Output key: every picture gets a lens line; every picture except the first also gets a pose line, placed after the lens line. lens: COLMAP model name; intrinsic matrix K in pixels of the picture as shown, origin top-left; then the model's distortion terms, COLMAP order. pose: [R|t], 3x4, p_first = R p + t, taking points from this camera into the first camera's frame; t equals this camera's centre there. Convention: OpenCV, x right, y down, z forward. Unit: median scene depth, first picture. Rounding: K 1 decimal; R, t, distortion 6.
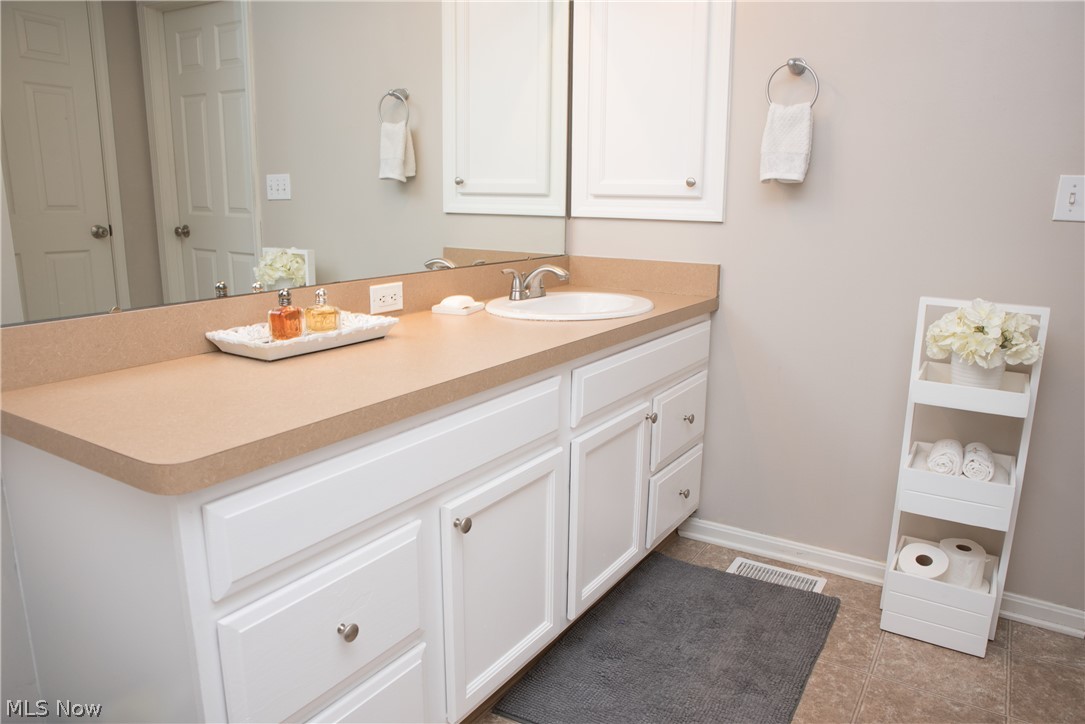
lens RADIAL K [[772.6, 0, 552.0], [0, 772.6, 373.4], [0, 0, 1]] dist [-0.126074, 0.101313]
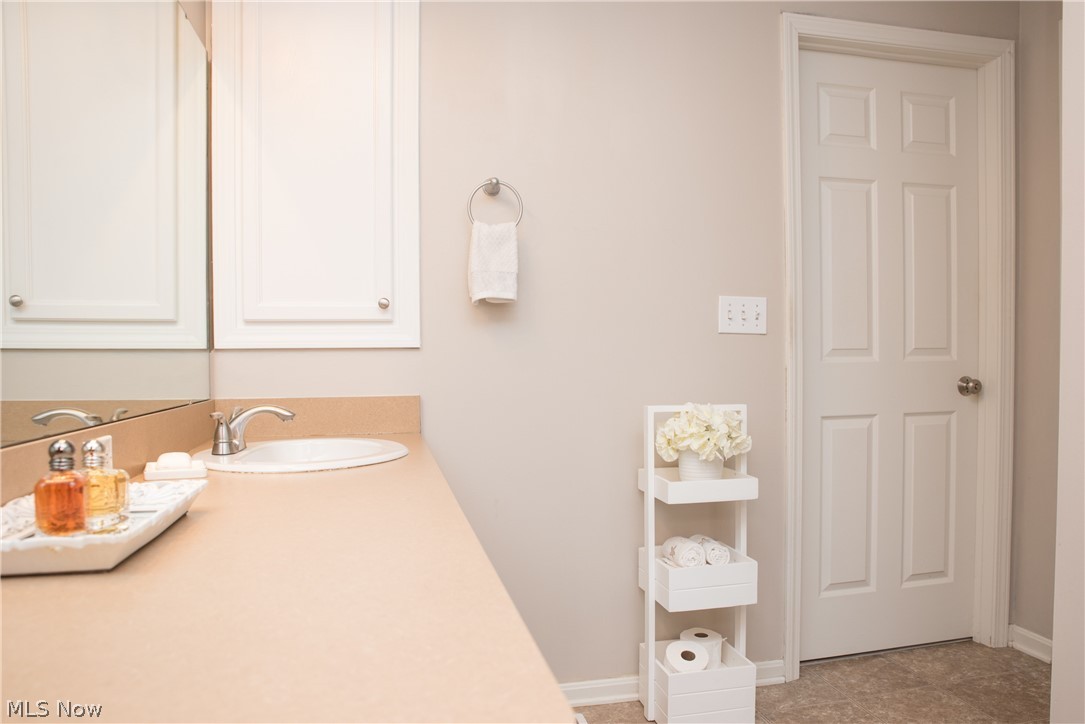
lens RADIAL K [[772.6, 0, 552.0], [0, 772.6, 373.4], [0, 0, 1]] dist [-0.126074, 0.101313]
pose [[0.698143, -0.028361, 0.715396, -0.338457], [0.178968, 0.974407, -0.136023, -0.020059], [-0.693229, 0.222997, 0.685351, 0.305344]]
